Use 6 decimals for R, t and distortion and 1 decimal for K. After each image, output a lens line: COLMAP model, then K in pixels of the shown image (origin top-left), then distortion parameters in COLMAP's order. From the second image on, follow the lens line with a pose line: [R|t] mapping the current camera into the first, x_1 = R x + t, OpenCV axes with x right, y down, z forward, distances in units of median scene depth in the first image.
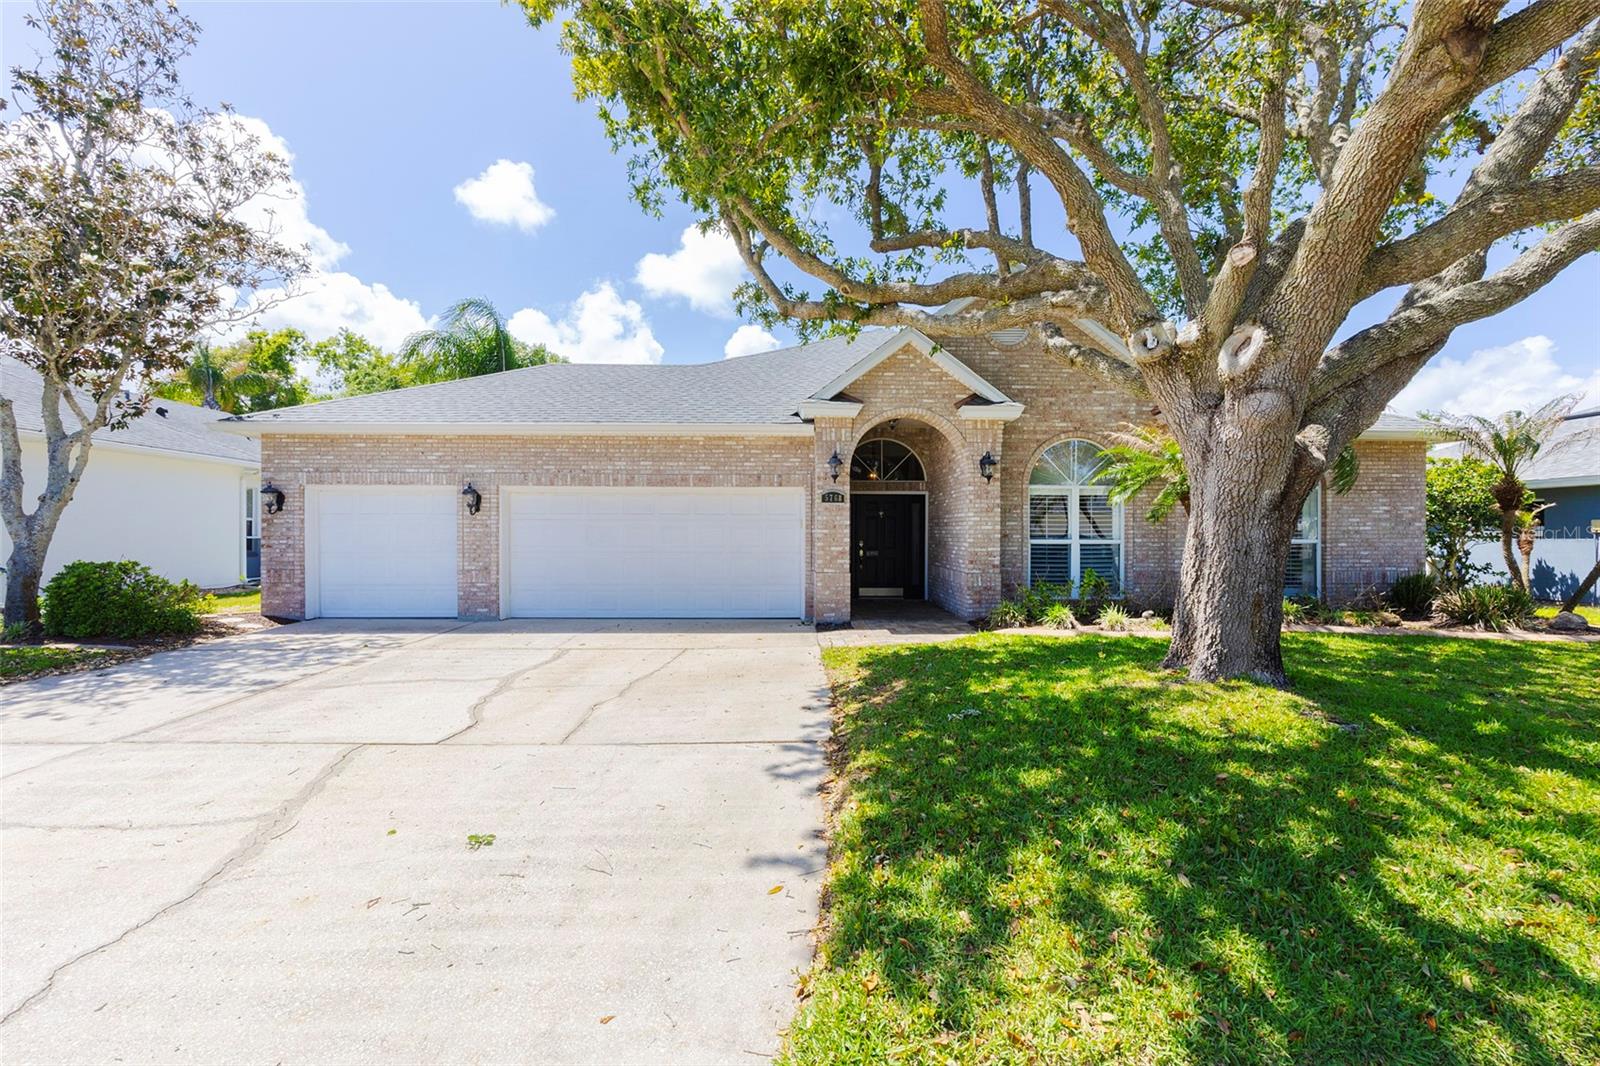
lens RADIAL K [[664.3, 0, 796.0], [0, 664.3, 537.9], [0, 0, 1]] dist [-0.002286, -0.000055]
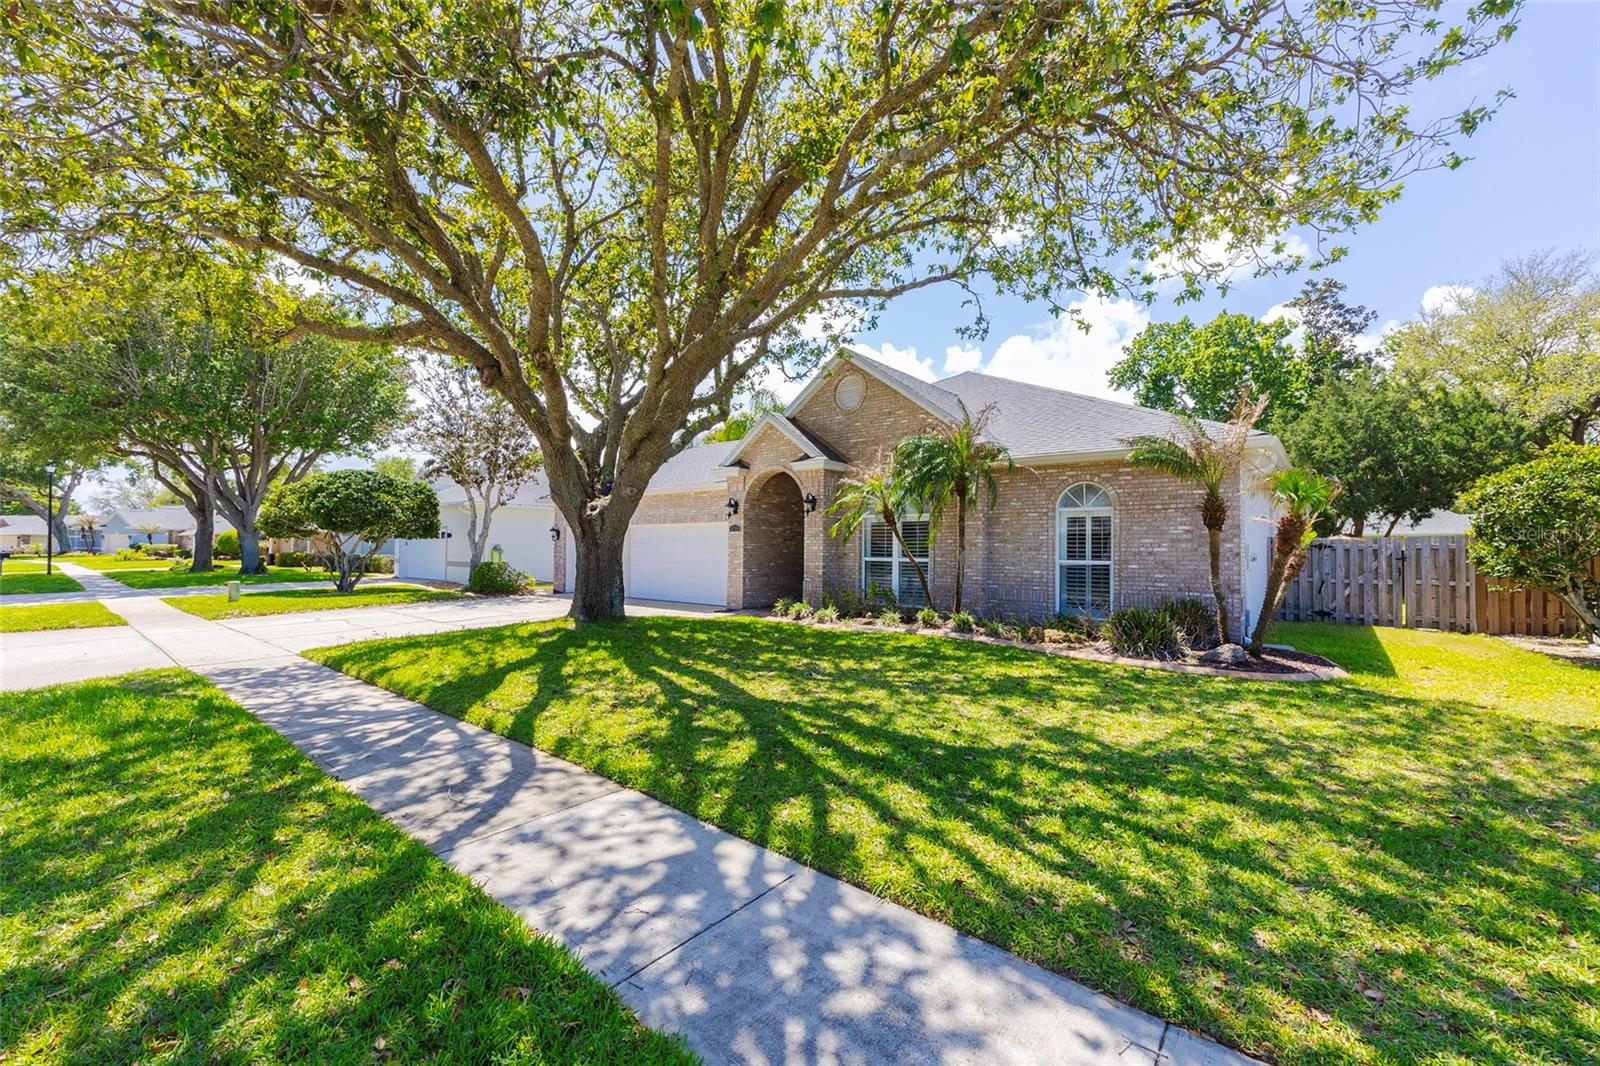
lens RADIAL K [[664.3, 0, 796.0], [0, 664.3, 537.9], [0, 0, 1]] dist [-0.002286, -0.000055]
pose [[0.748283, -0.007250, -0.663340, 1.190024], [-0.005129, 0.999847, -0.016713, -0.012648], [0.663360, 0.015909, 0.748131, -0.074521]]
